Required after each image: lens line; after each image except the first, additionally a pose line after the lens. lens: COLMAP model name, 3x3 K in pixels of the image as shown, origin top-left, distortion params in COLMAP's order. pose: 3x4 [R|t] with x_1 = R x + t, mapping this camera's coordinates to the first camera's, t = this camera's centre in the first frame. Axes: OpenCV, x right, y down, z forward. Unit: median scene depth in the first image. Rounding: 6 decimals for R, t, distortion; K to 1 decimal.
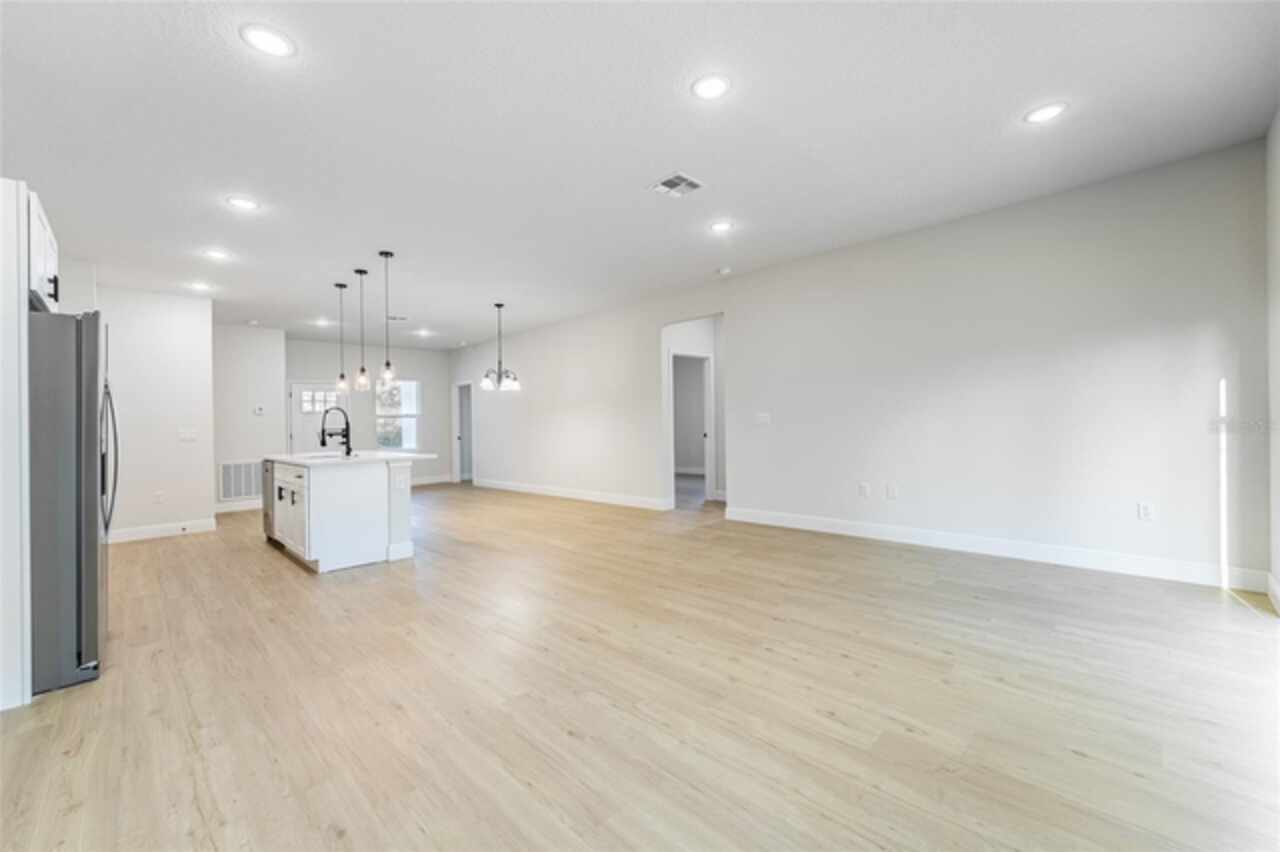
lens RADIAL K [[513.3, 0, 638.5], [0, 513.3, 427.0], [0, 0, 1]] dist [-0.000941, 0.000352]
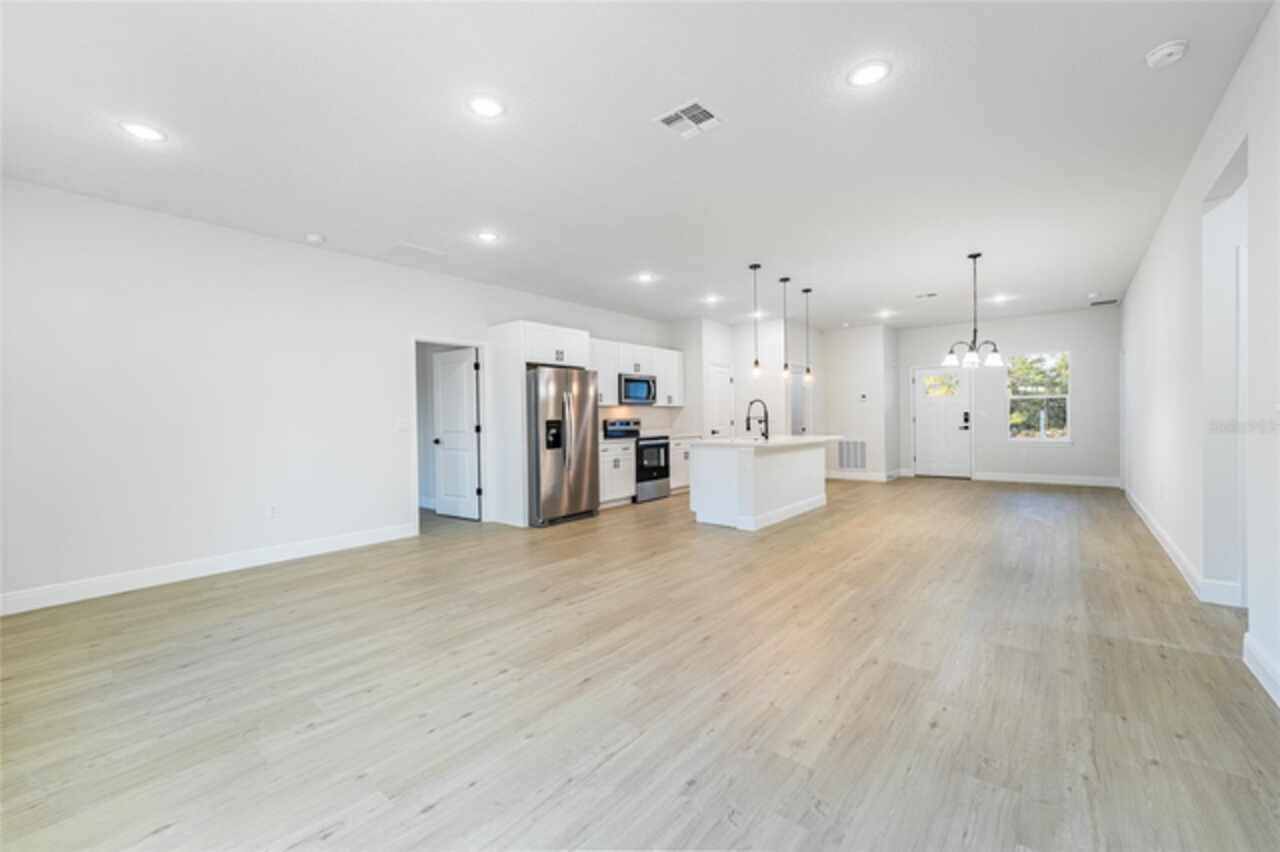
lens RADIAL K [[513.3, 0, 638.5], [0, 513.3, 427.0], [0, 0, 1]] dist [-0.000941, 0.000352]
pose [[0.102317, 0.041202, -0.993898, 0.676535], [0.004411, 0.999113, 0.041873, -0.028104], [0.994742, -0.008669, 0.102045, 0.654027]]
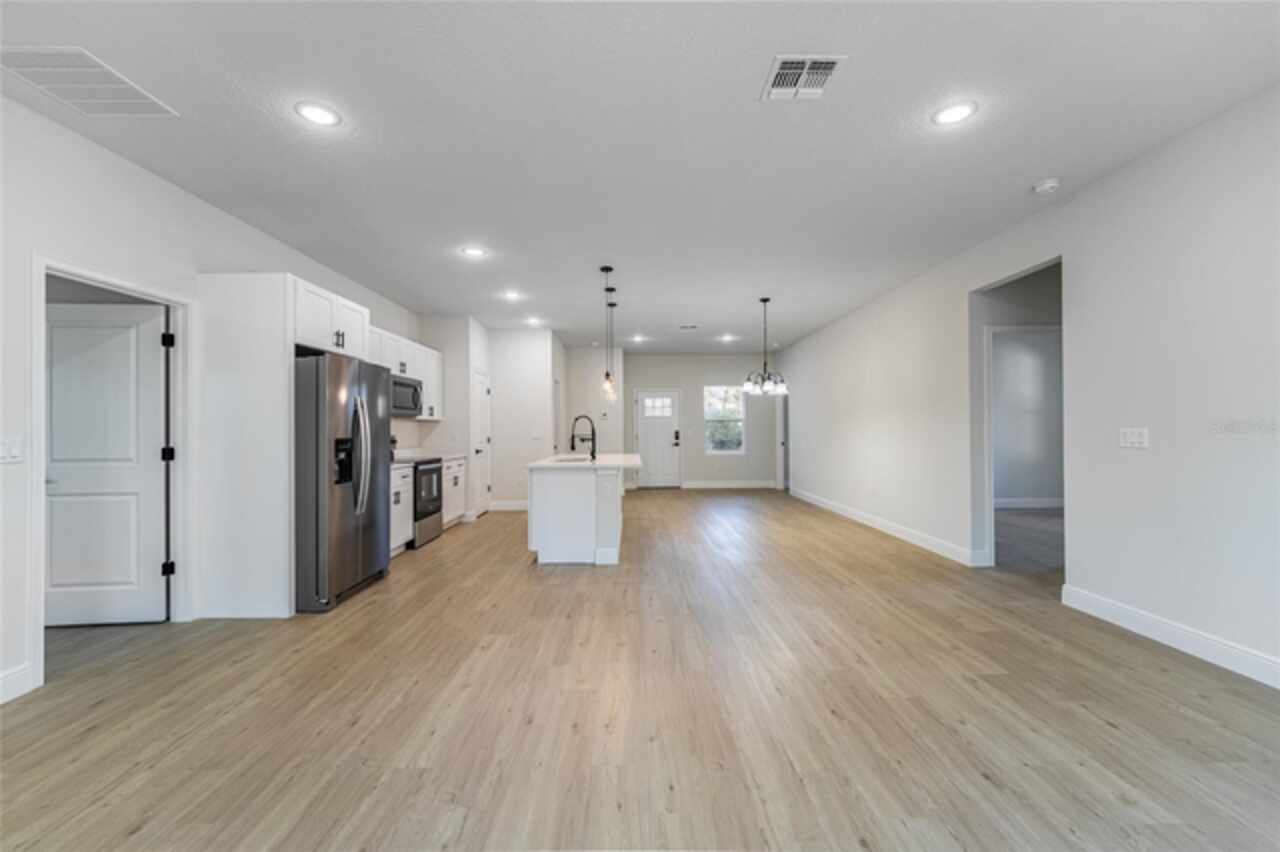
lens RADIAL K [[513.3, 0, 638.5], [0, 513.3, 427.0], [0, 0, 1]] dist [-0.000941, 0.000352]
pose [[0.724064, 0.018568, -0.689483, 0.292613], [-0.019958, 0.999783, 0.005966, -0.025266], [0.689444, 0.009441, 0.724277, 0.306181]]
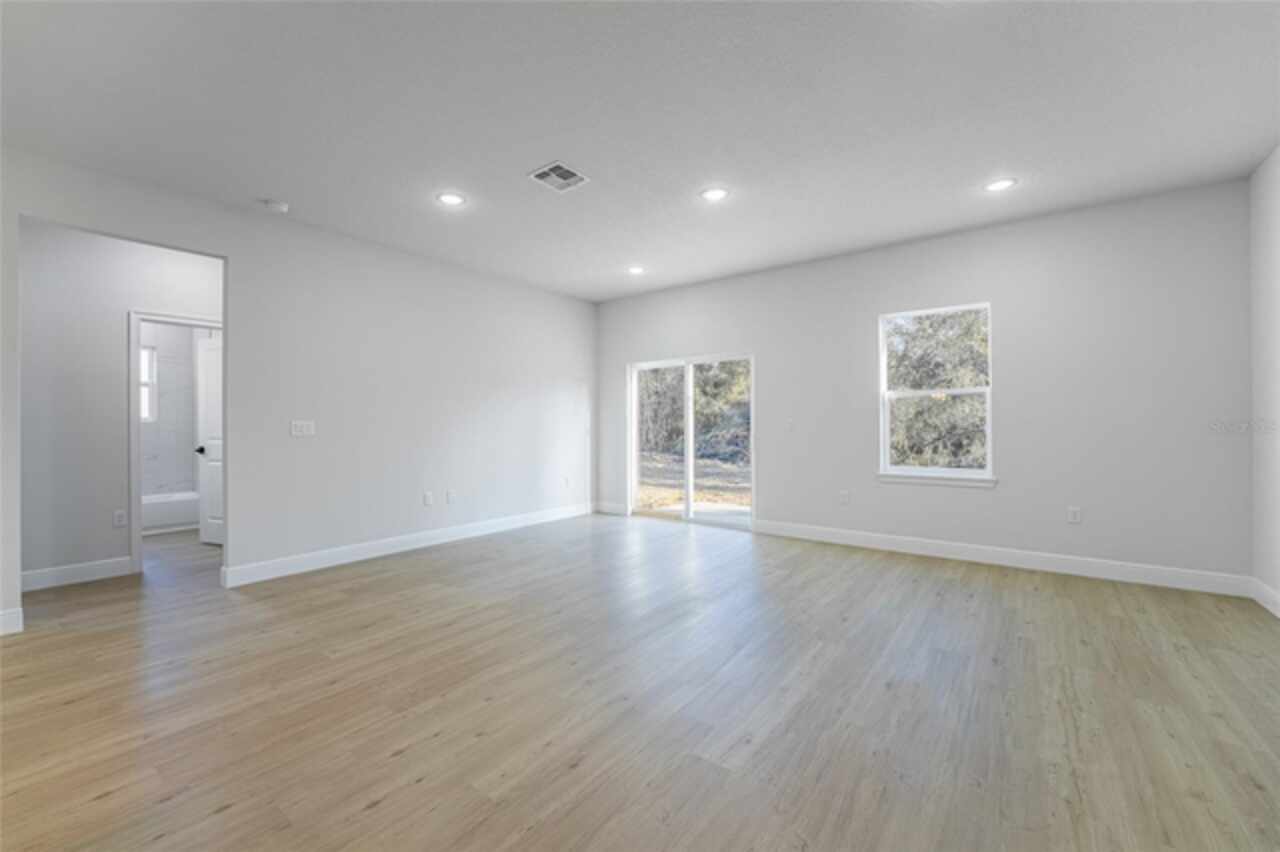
lens RADIAL K [[519.3, 0, 637.0], [0, 519.3, 420.9], [0, 0, 1]] dist [-0.002227, -0.000121]
pose [[-0.139503, 0.036585, 0.989546, -0.701021], [0.018838, 0.999234, -0.034288, 0.010228], [-0.990042, 0.013858, -0.140085, 0.785138]]
